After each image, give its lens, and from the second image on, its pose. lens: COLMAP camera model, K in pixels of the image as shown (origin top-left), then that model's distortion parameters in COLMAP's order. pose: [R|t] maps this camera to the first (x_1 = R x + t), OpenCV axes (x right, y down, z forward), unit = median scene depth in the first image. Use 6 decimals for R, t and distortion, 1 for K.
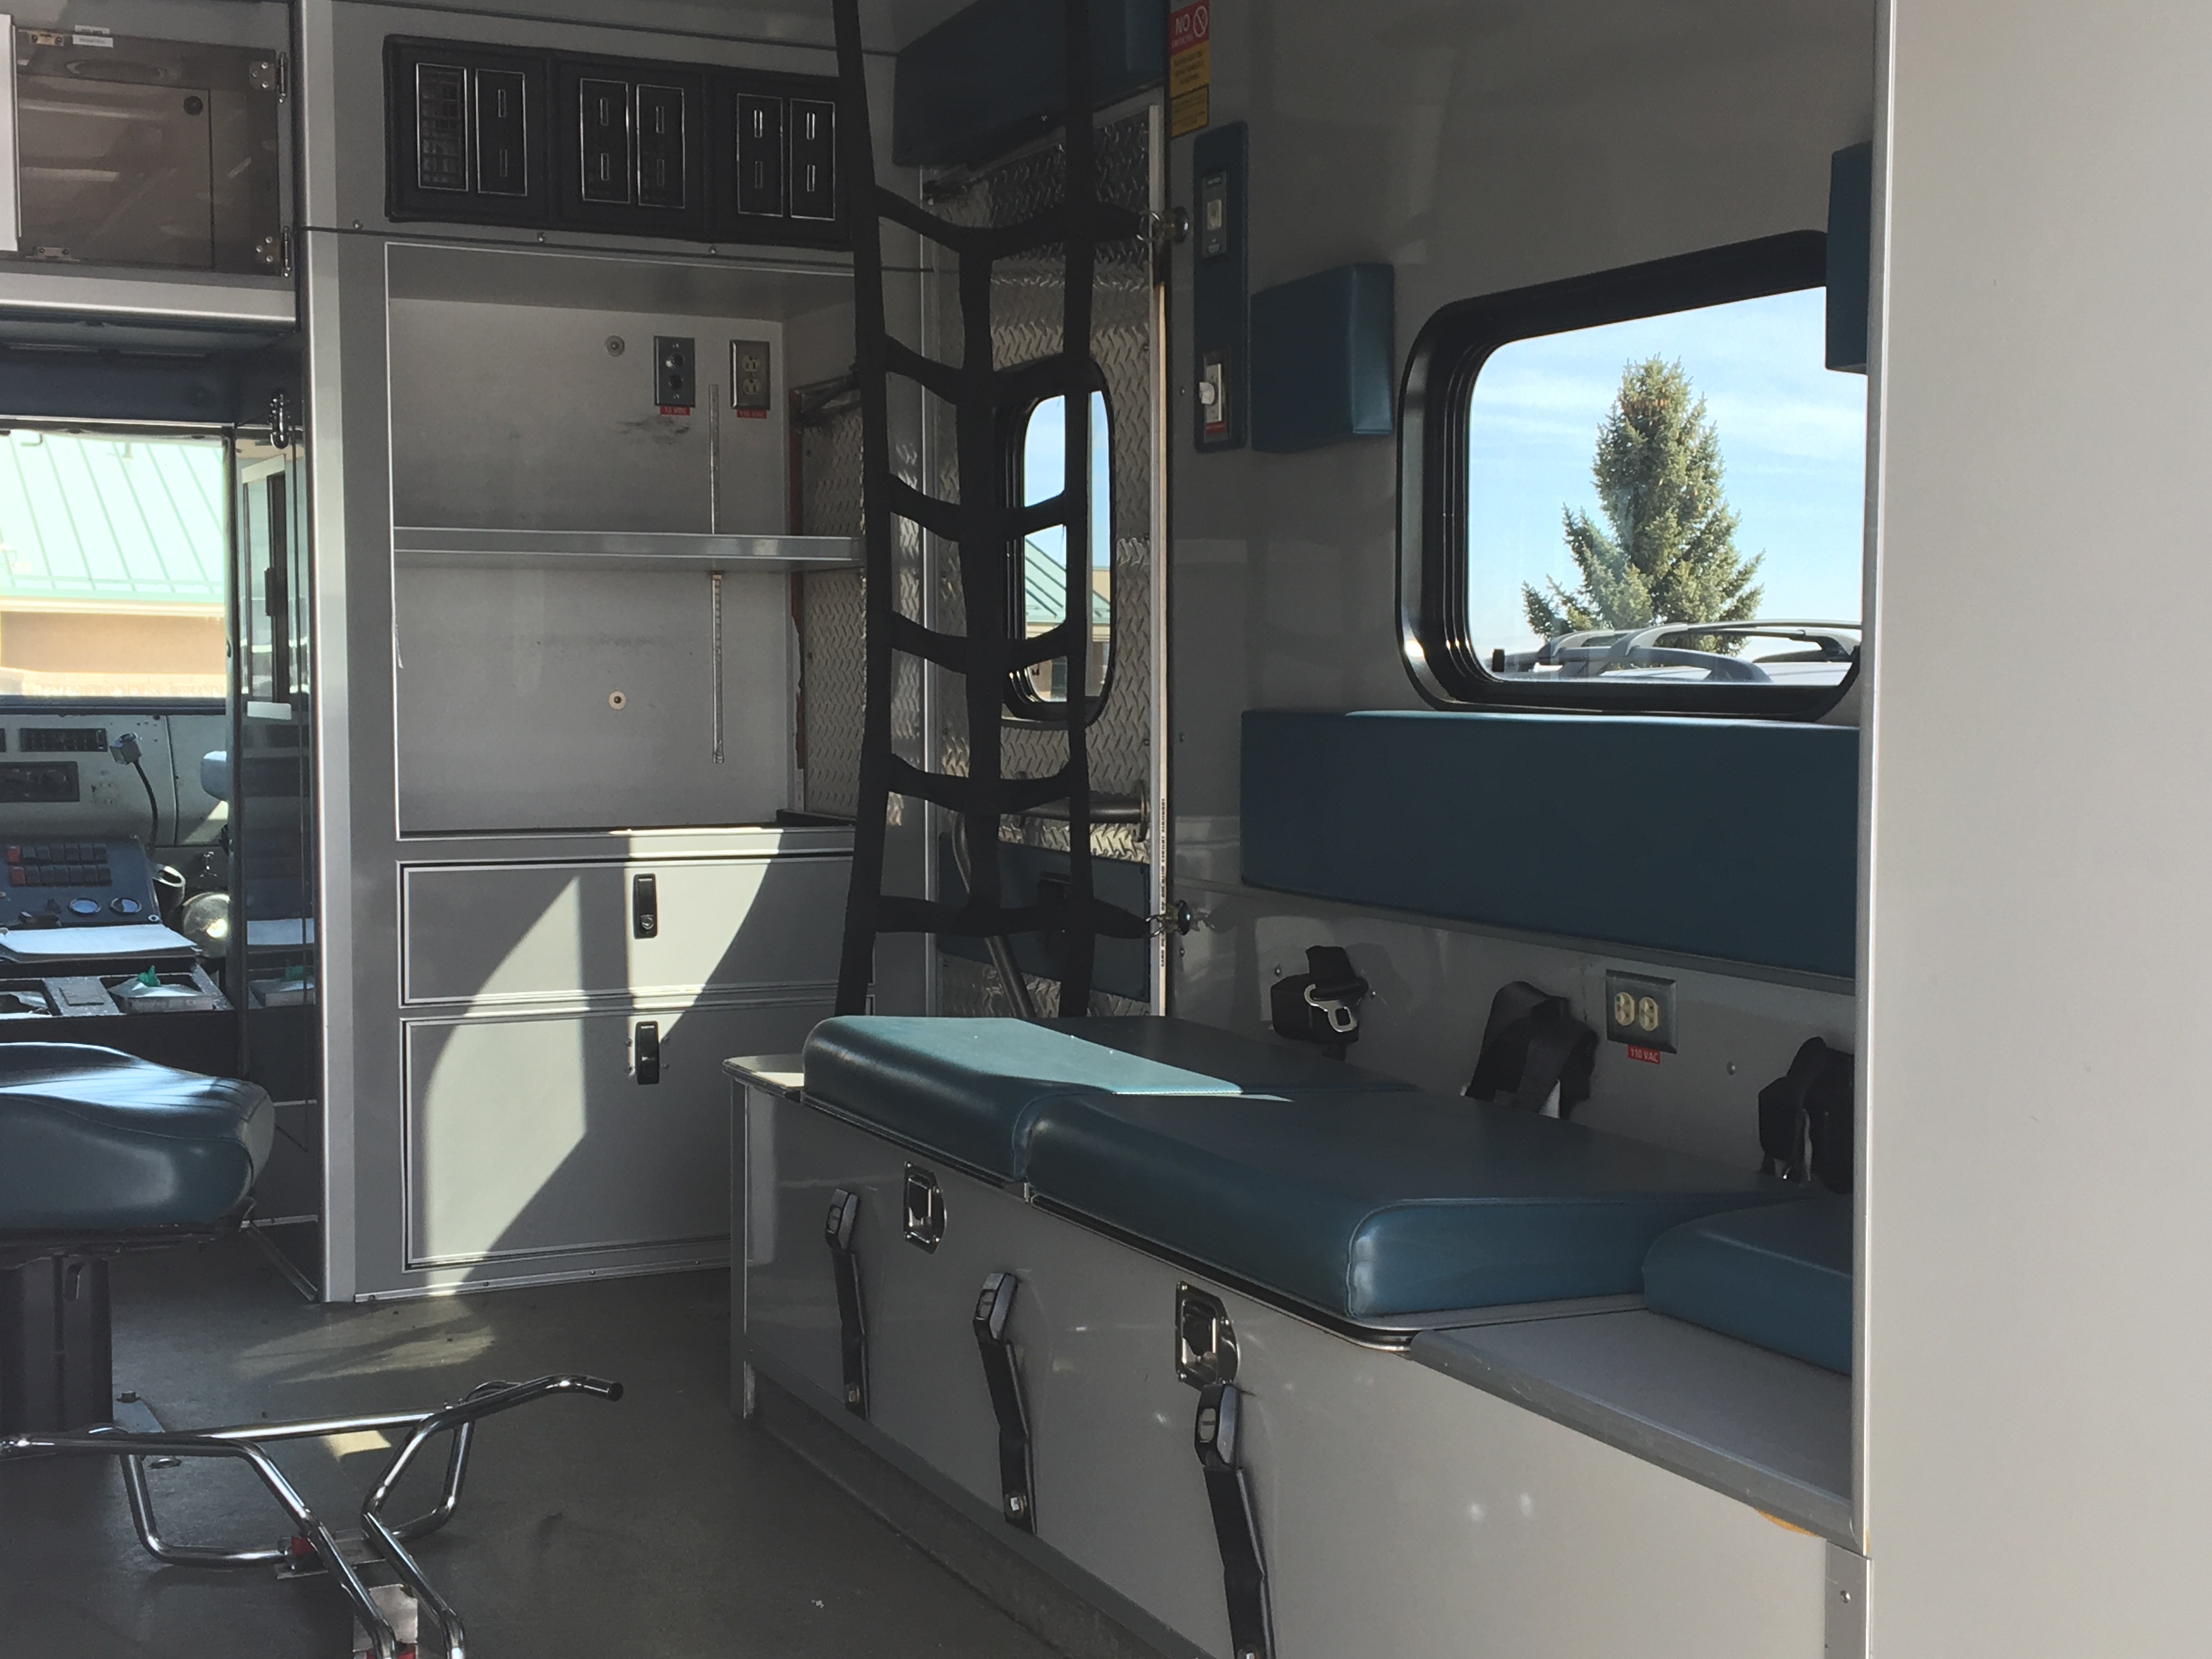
lens RADIAL K [[2858.1, 0, 1107.5], [0, 2858.1, 843.9], [0, 0, 1]] dist [0.139192, -0.361051]
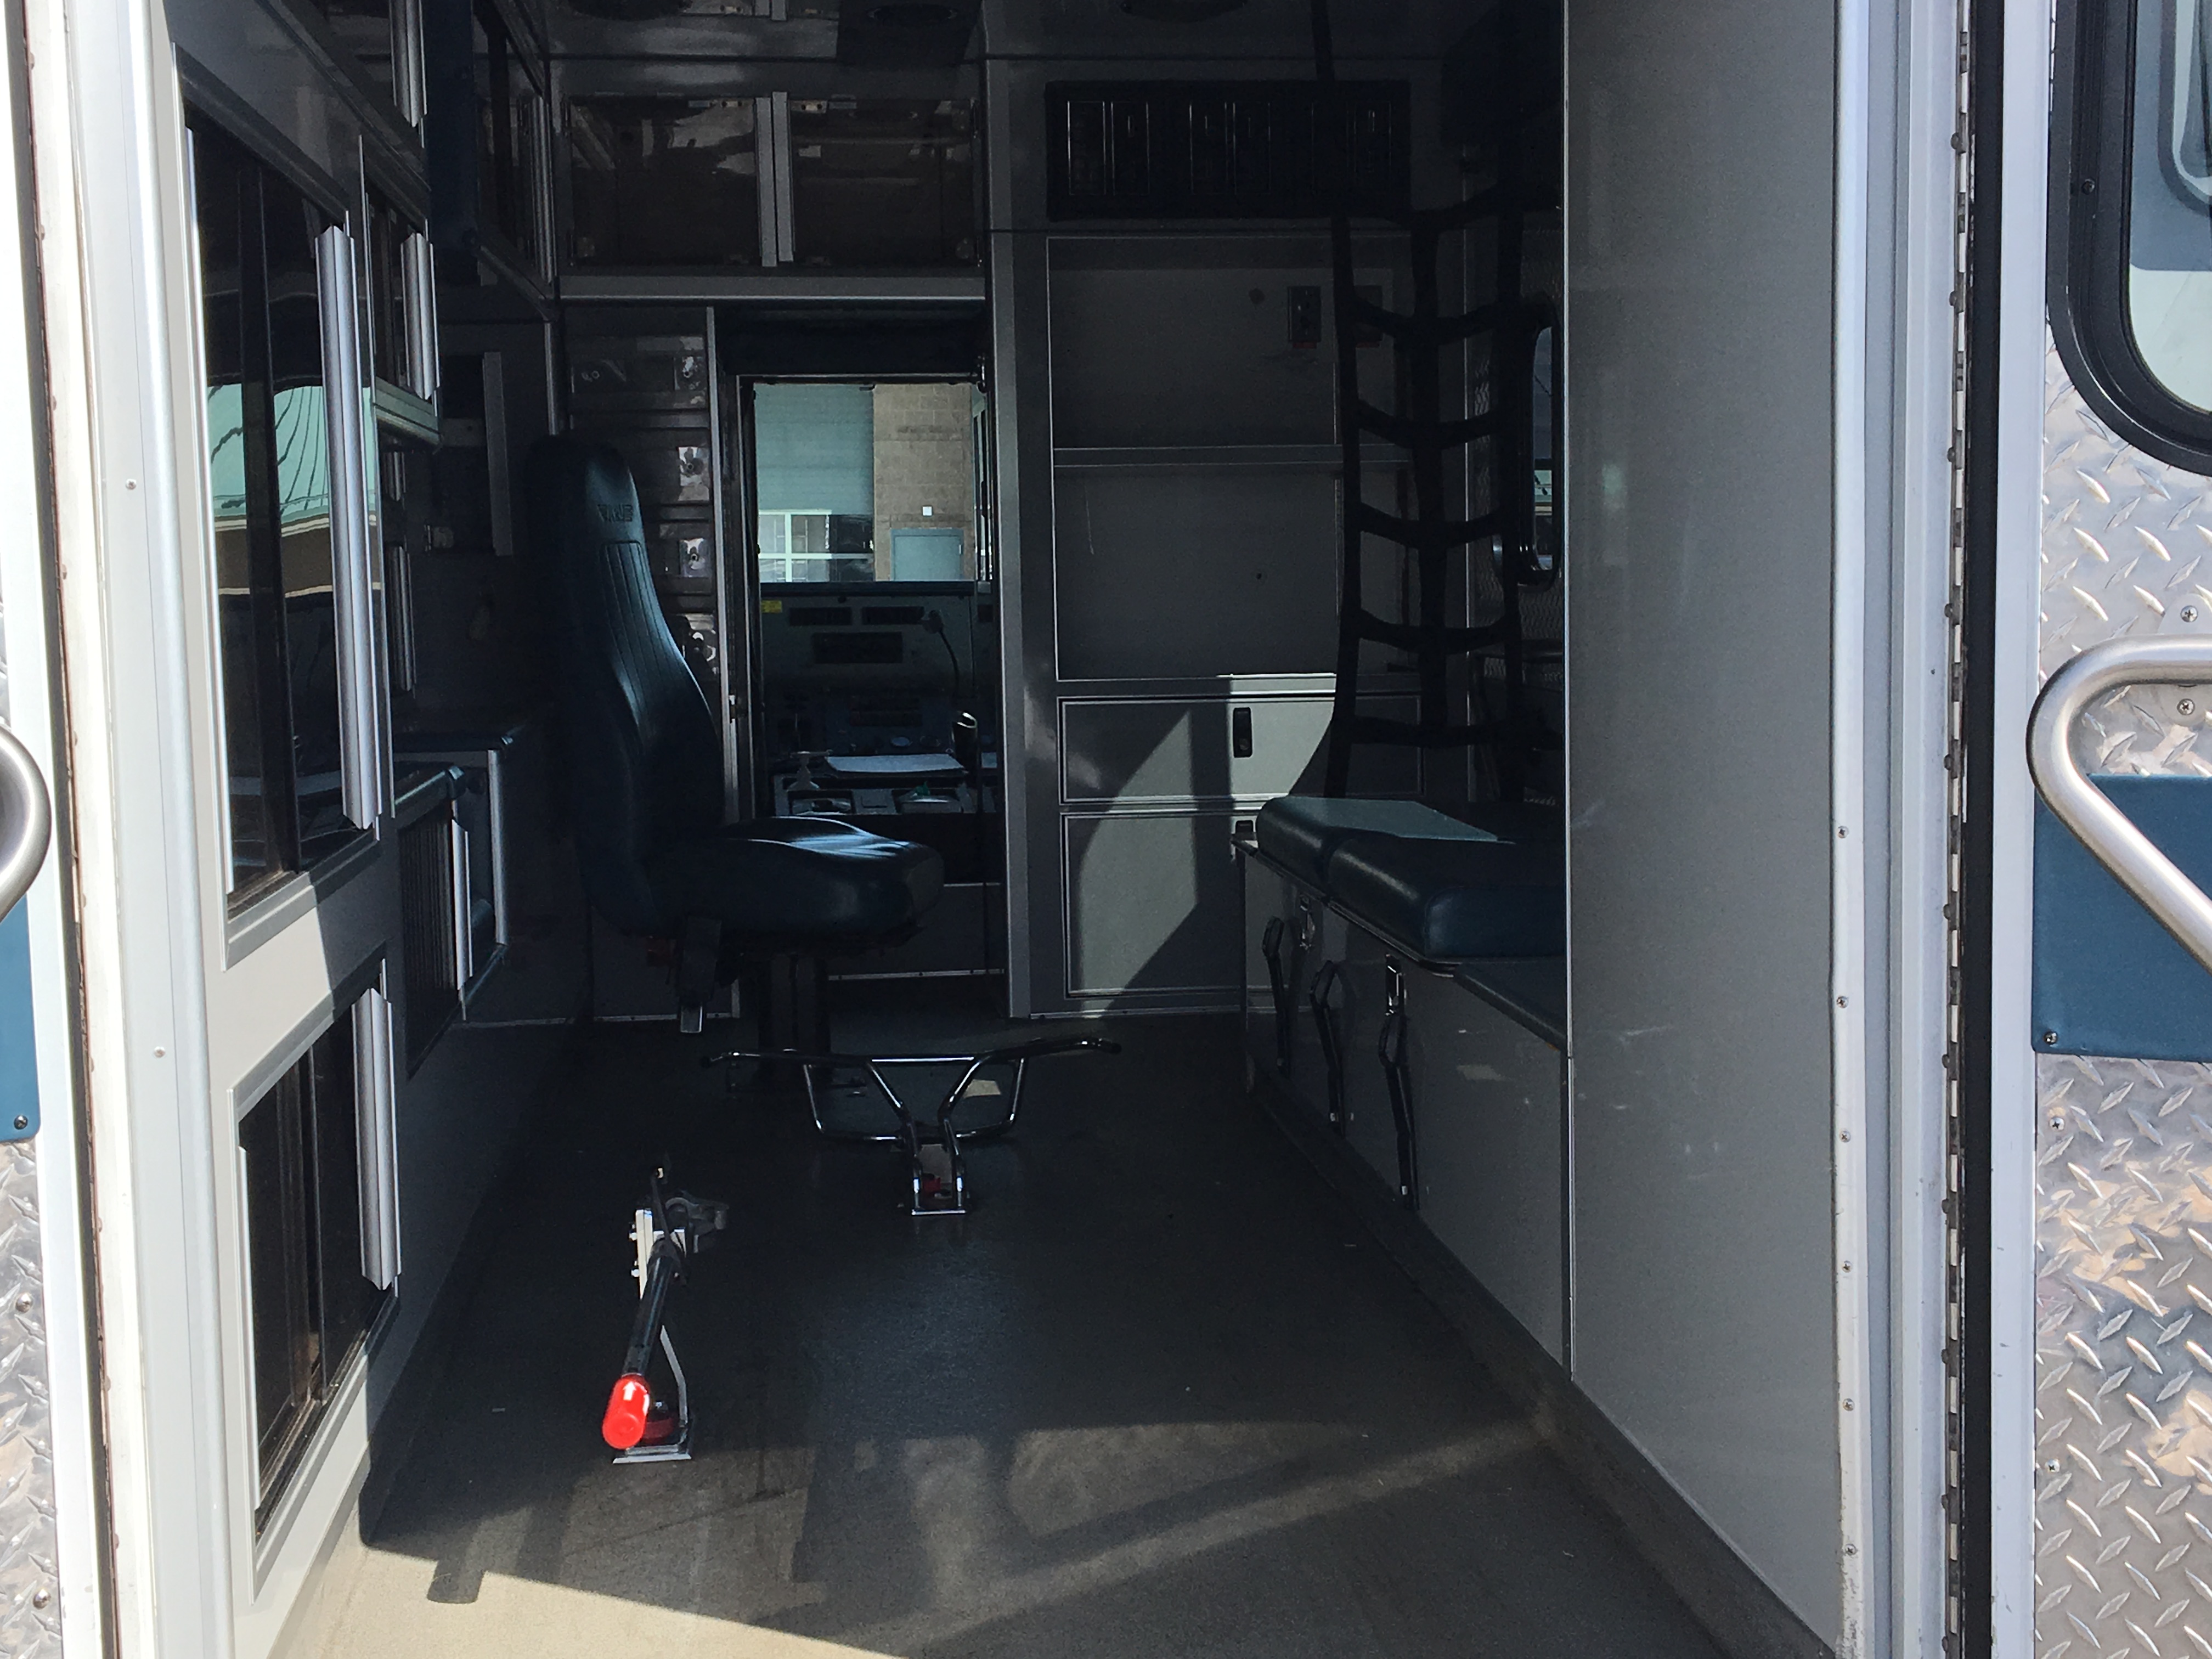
lens RADIAL K [[2858.1, 0, 1107.5], [0, 2858.1, 843.9], [0, 0, 1]] dist [0.139192, -0.361051]
pose [[0.943723, 0.016576, -0.330322, 0.215951], [-0.003923, 0.999234, 0.038935, 0.022190], [0.330714, -0.035448, 0.943065, -0.258174]]
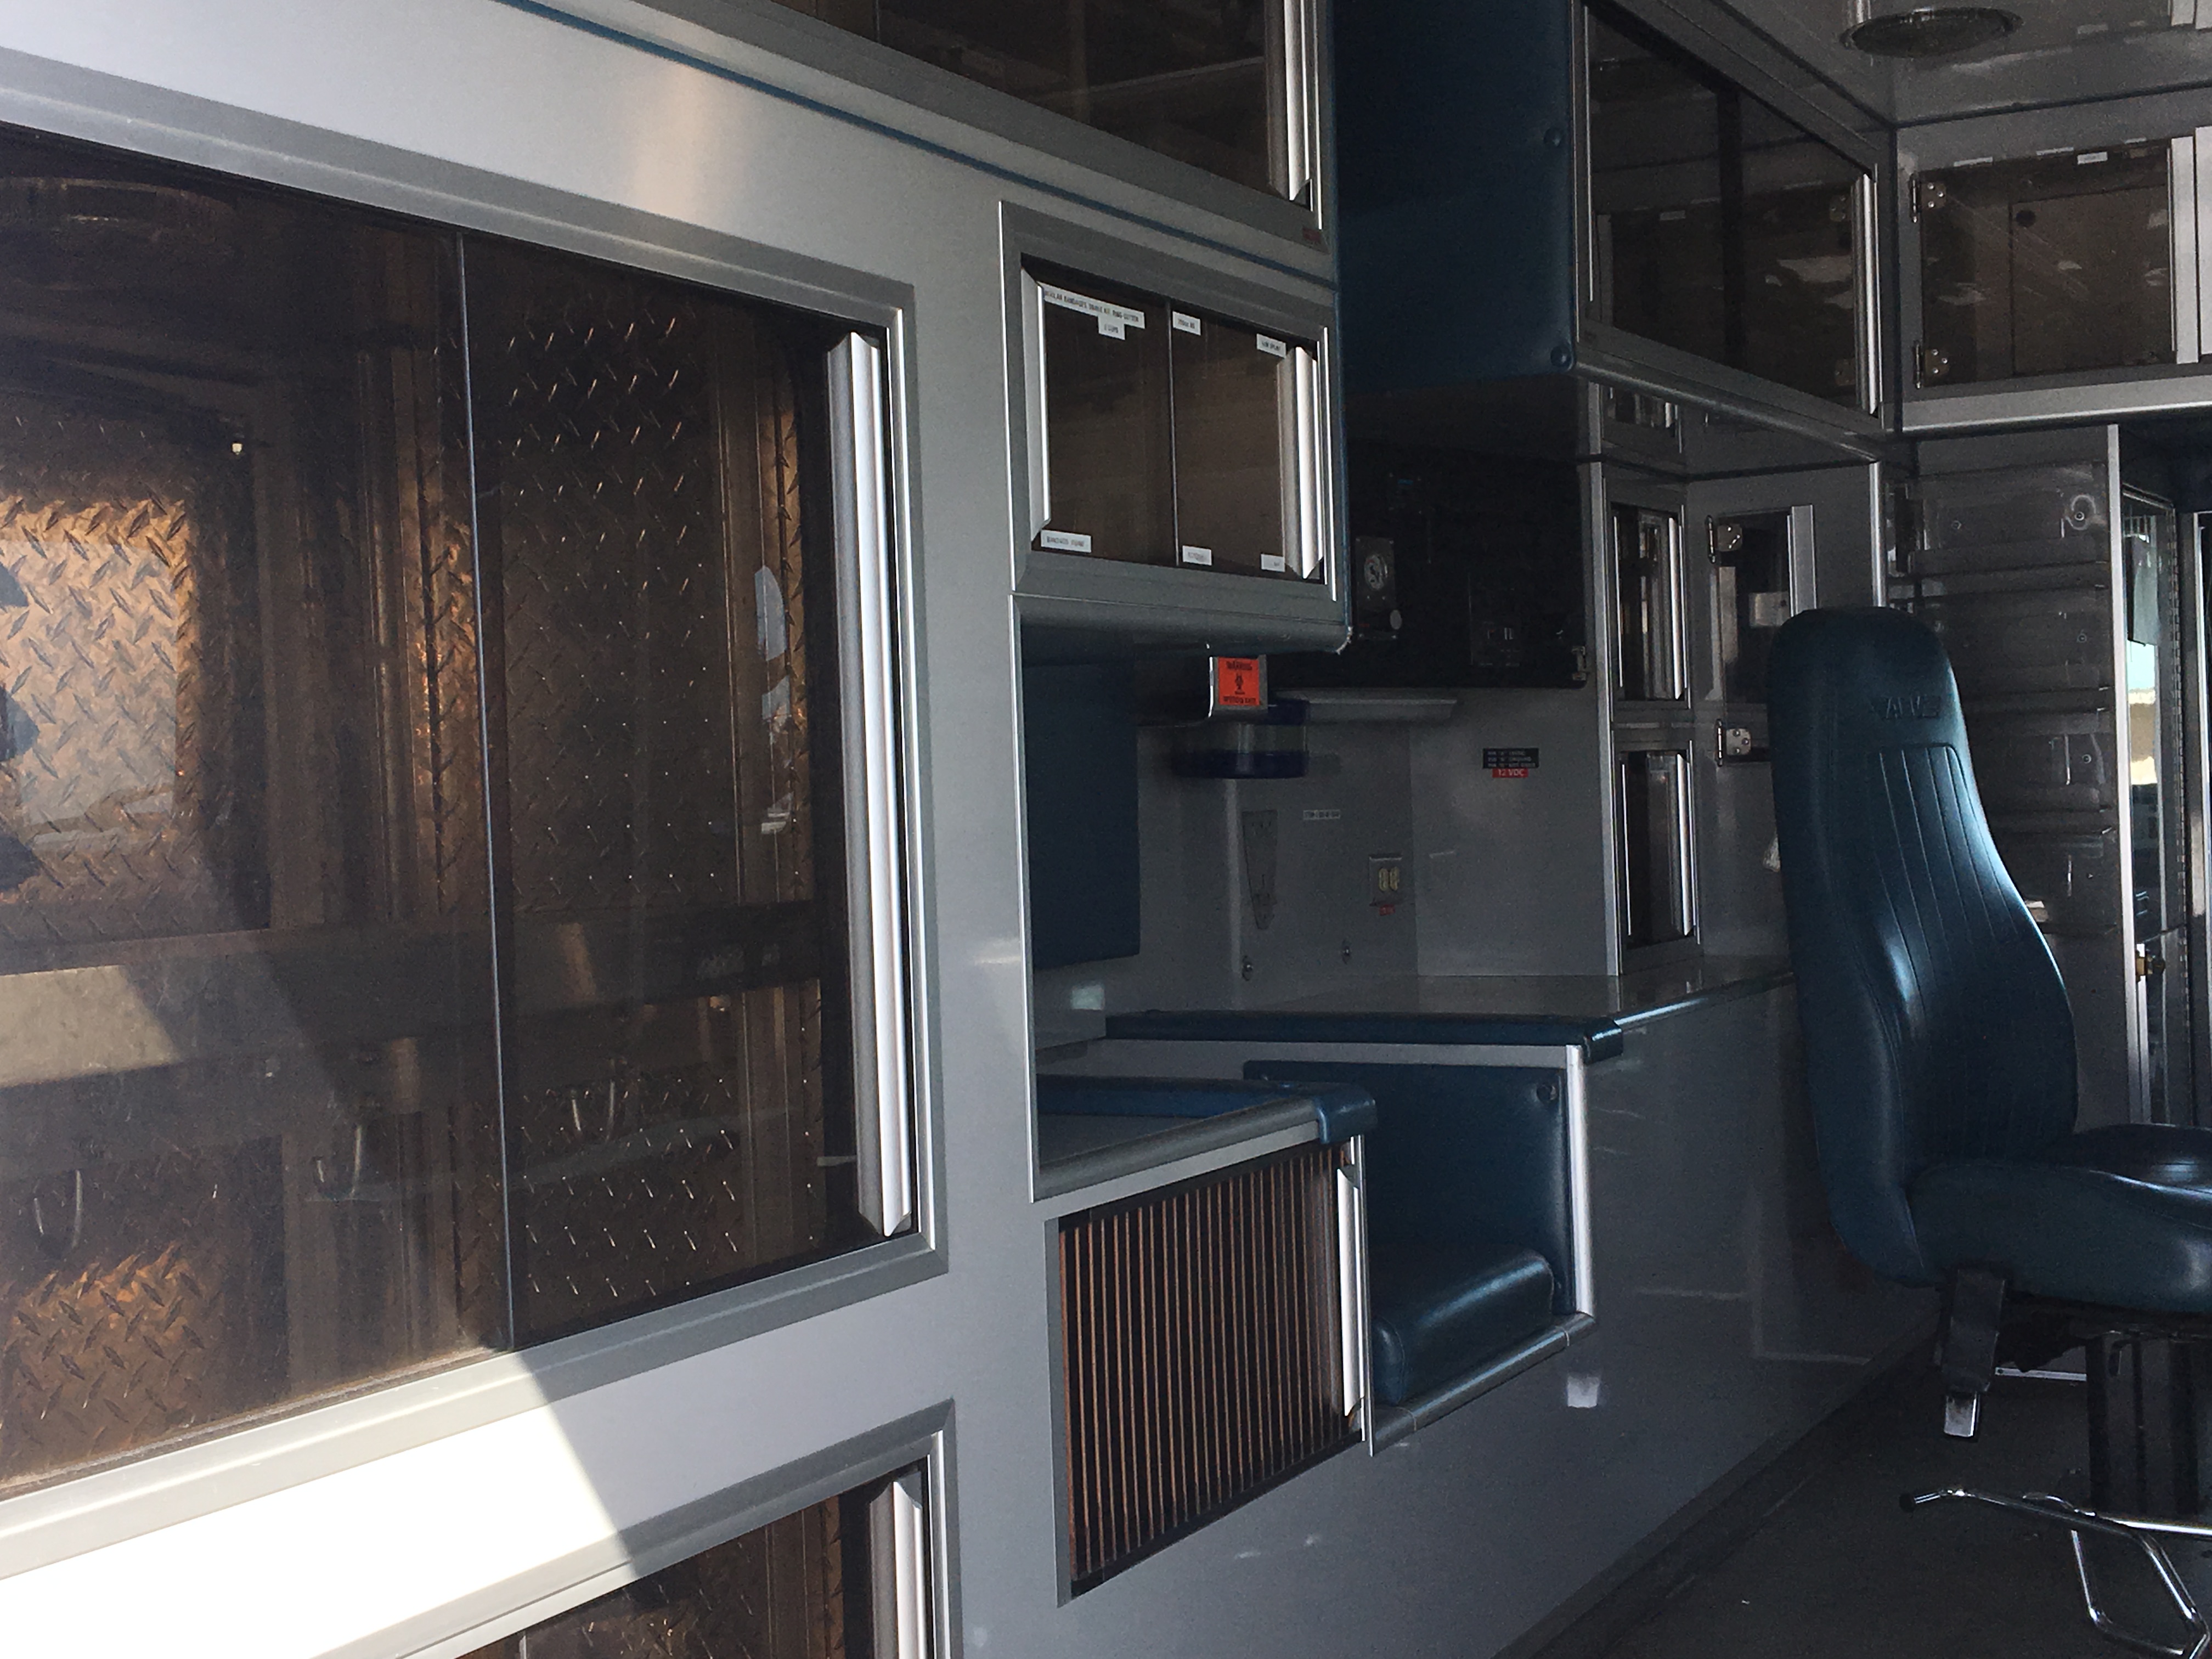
lens RADIAL K [[2858.1, 0, 1107.5], [0, 2858.1, 843.9], [0, 0, 1]] dist [0.139192, -0.361051]
pose [[0.582469, -0.000229, -0.812853, 0.207891], [-0.018889, 0.999726, -0.013817, -0.007844], [0.812634, 0.023402, 0.582305, 0.074247]]
